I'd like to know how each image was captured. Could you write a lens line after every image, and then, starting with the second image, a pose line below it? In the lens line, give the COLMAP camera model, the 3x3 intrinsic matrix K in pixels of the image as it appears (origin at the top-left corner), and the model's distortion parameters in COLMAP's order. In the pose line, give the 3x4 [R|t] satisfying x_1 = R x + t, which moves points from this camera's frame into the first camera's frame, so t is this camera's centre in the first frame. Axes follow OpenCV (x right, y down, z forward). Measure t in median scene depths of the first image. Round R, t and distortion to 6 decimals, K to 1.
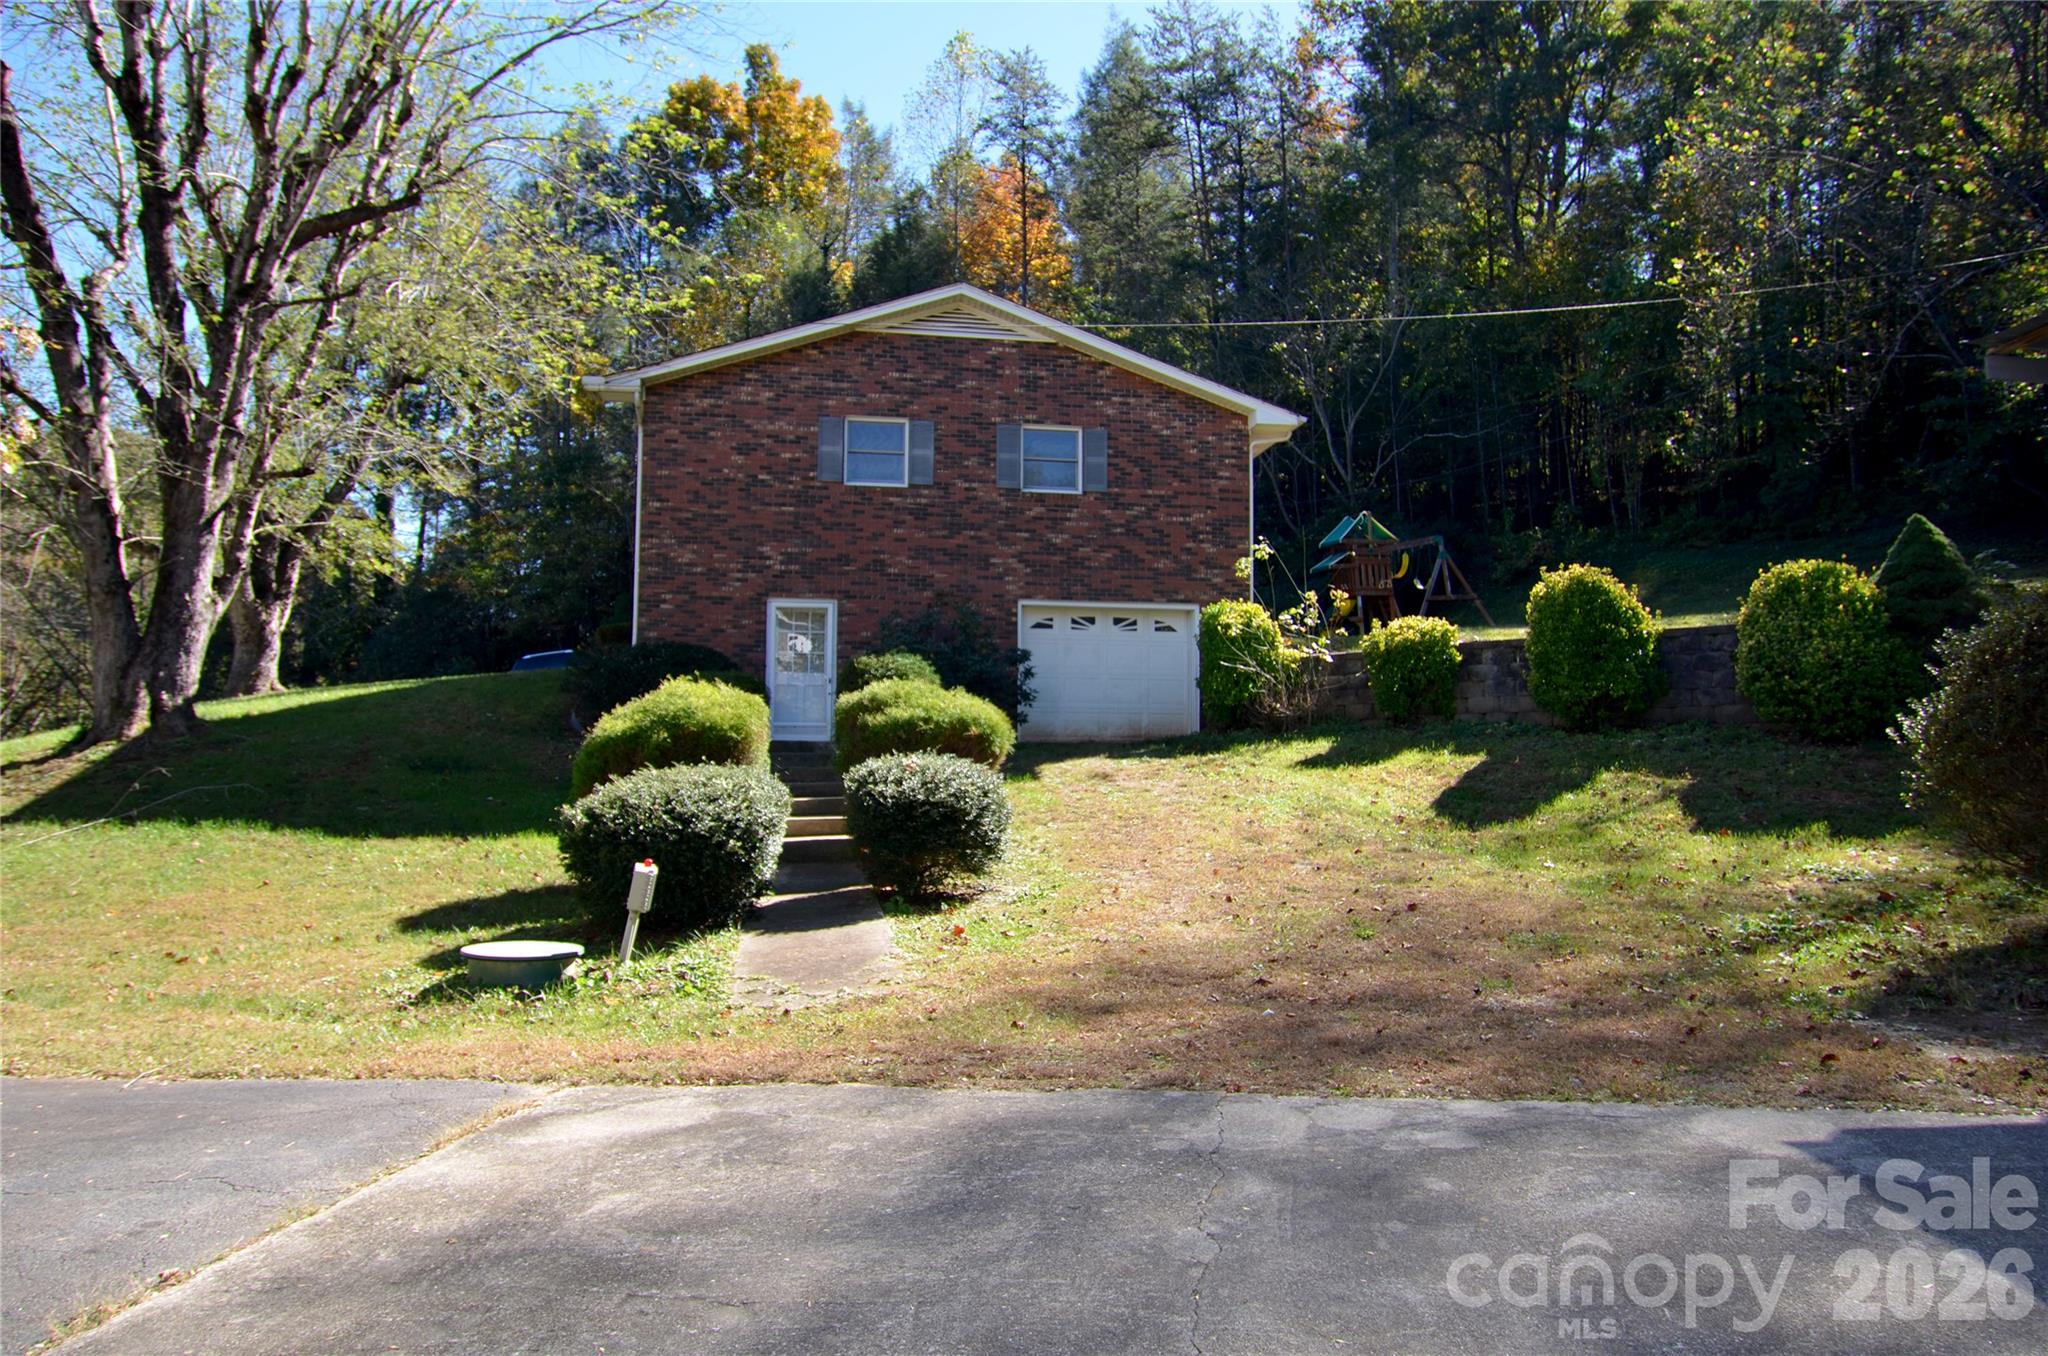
lens RADIAL K [[1383.7, 0, 1024.0], [0, 1383.7, 678.0], [0, 0, 1]] dist [-0.007025, -0.003880]
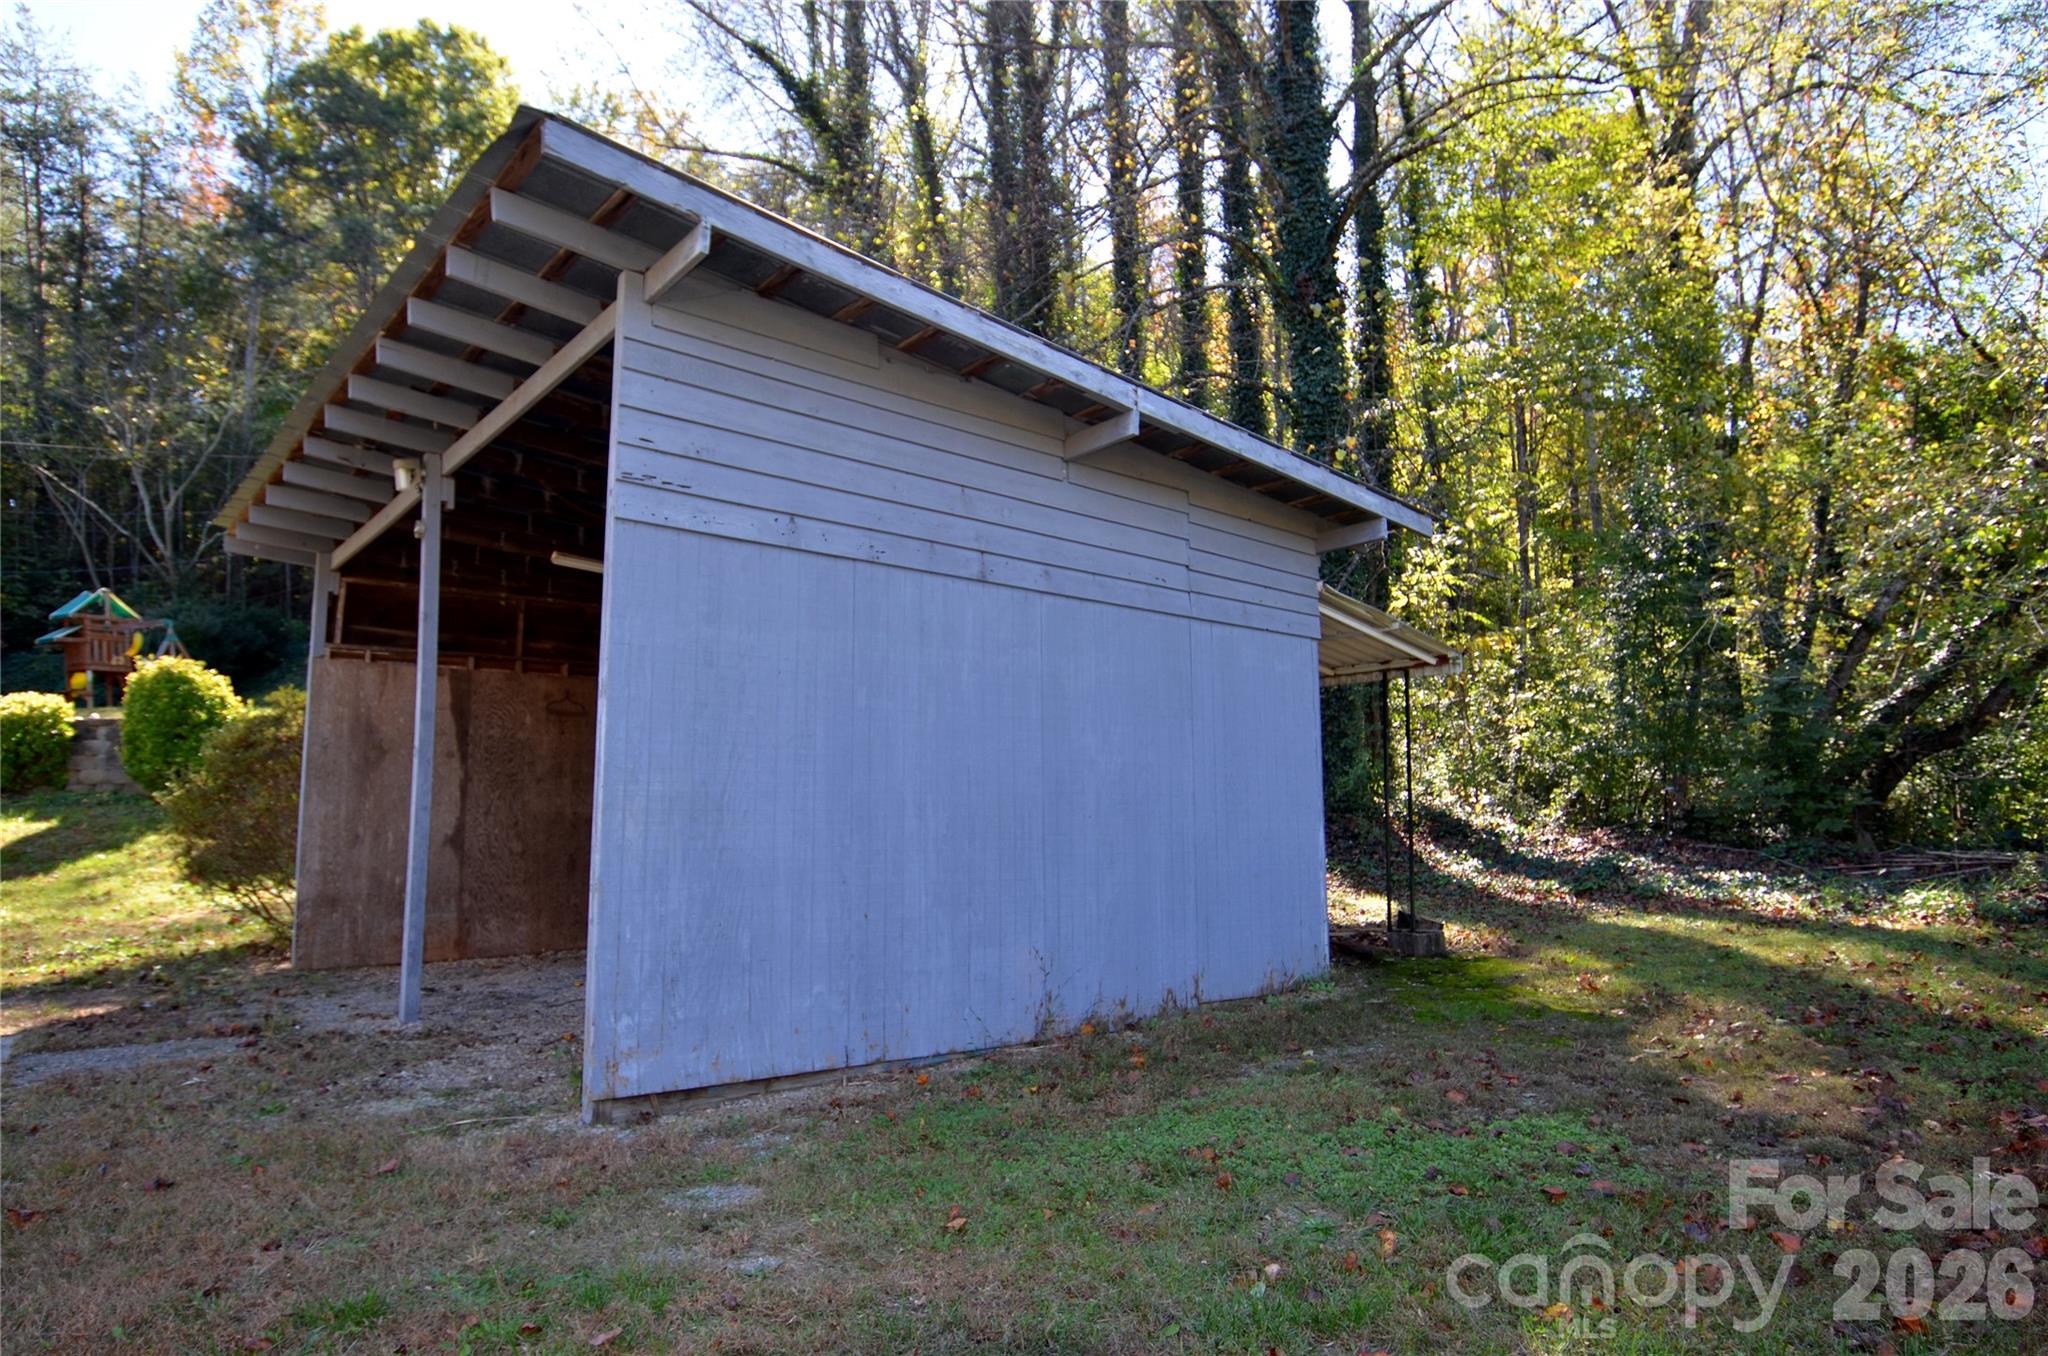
lens RADIAL K [[1254.2, 0, 1024.0], [0, 1254.2, 678.0], [0, 0, 1]] dist [-0.004042, -0.003288]
pose [[0.727495, 0.071335, 0.682395, 0.207362], [-0.025971, 0.996731, -0.076507, -0.002216], [-0.685622, 0.037936, 0.726969, -0.257451]]
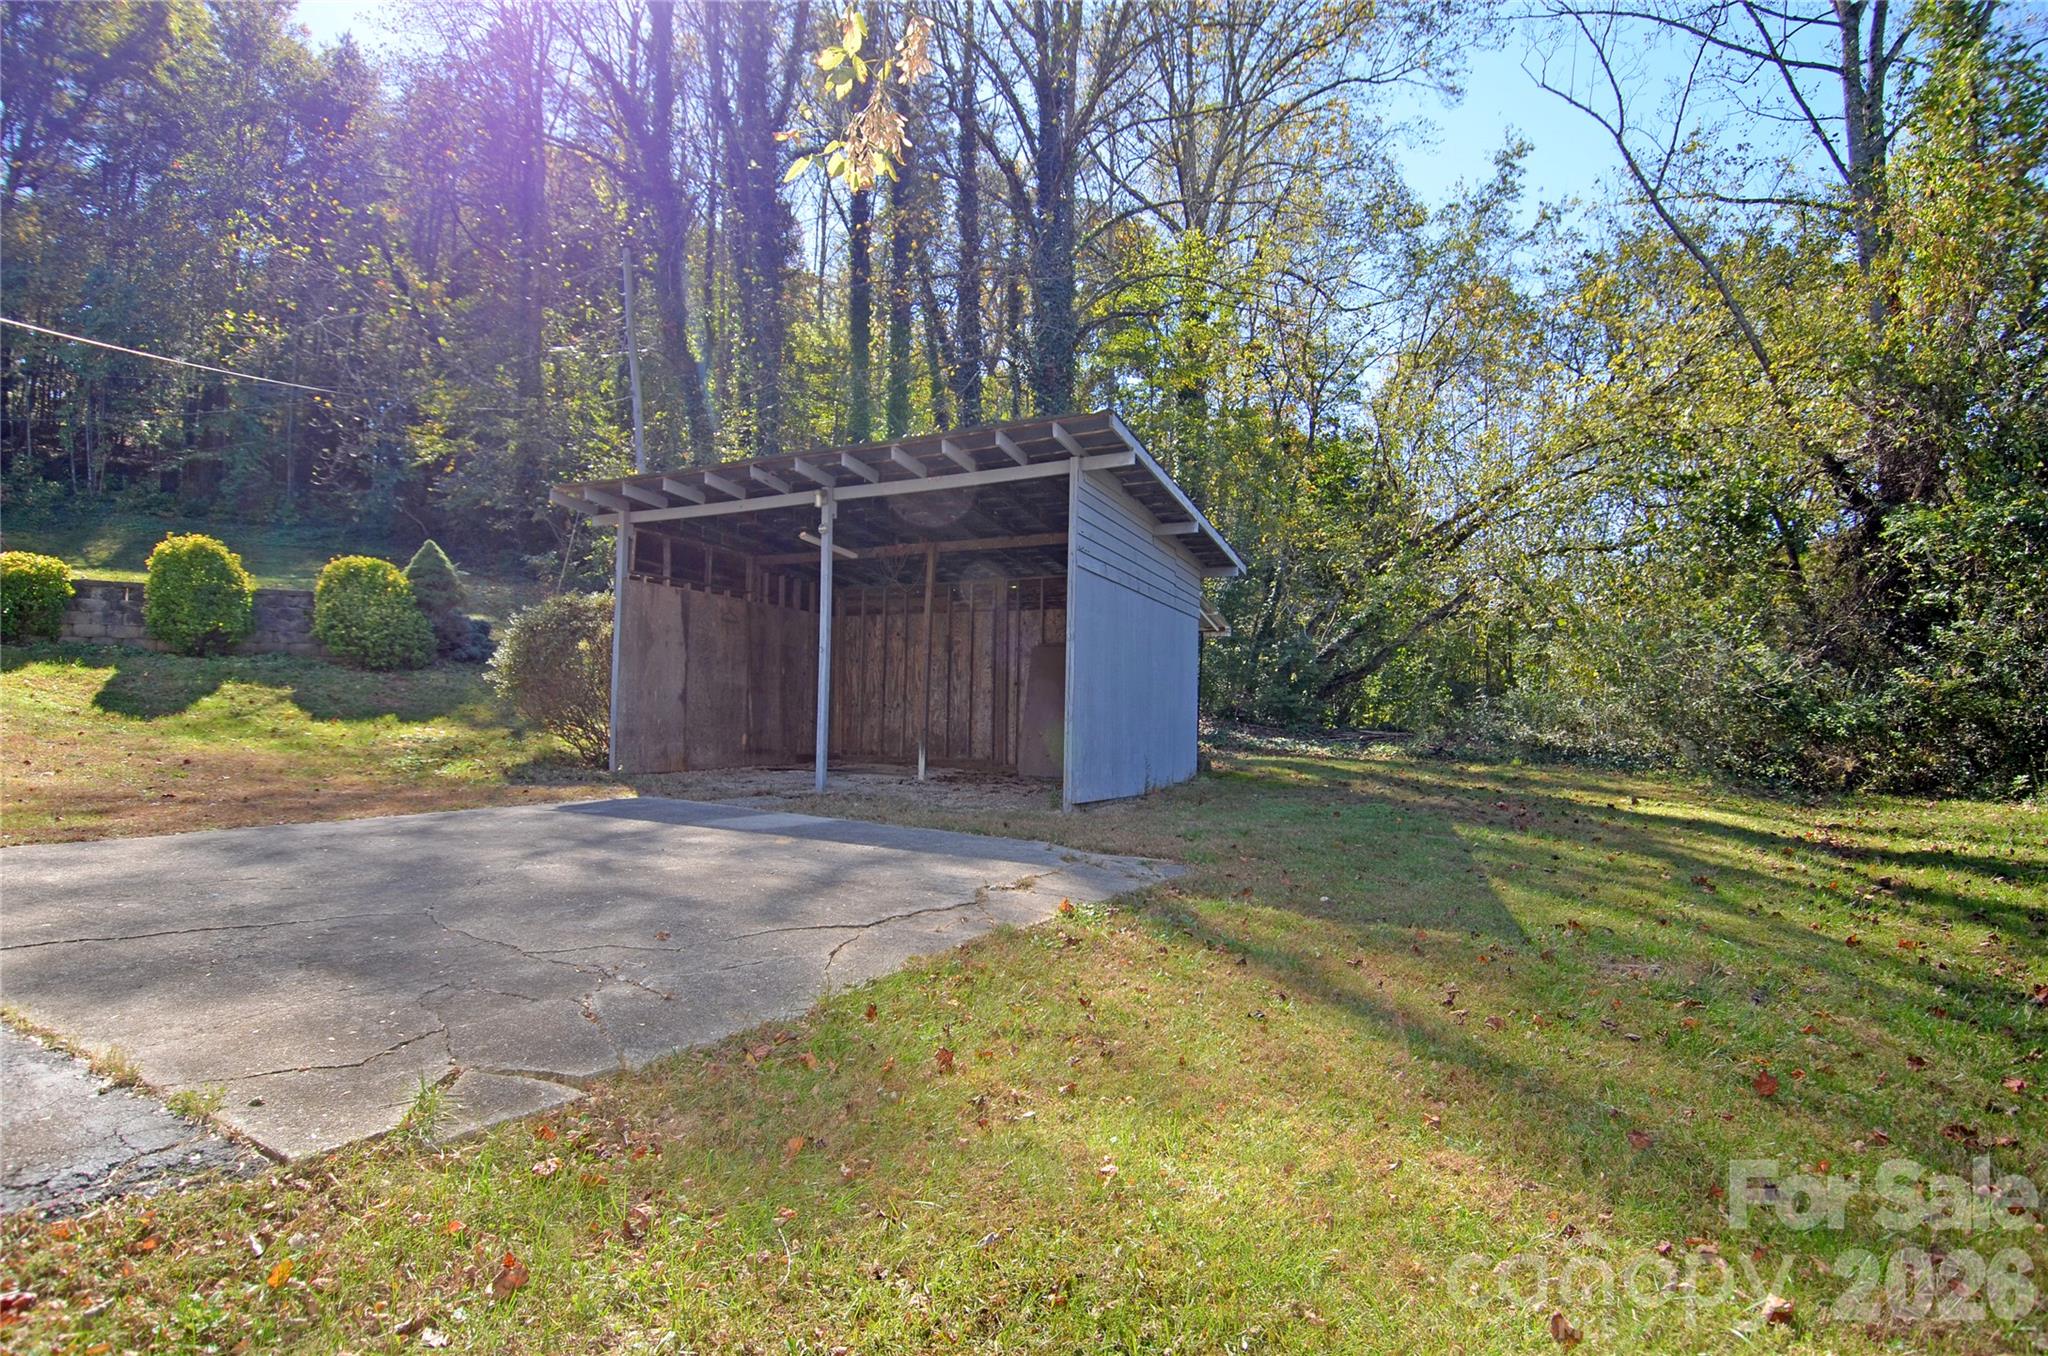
lens RADIAL K [[1080.1, 0, 1024.0], [0, 1080.1, 678.0], [0, 0, 1]] dist [0.000044, -0.026466]
pose [[0.352572, 0.039635, 0.934945, -0.303264], [-0.073025, 0.997221, -0.014737, 0.016278], [-0.932931, -0.063079, 0.354487, -0.157349]]
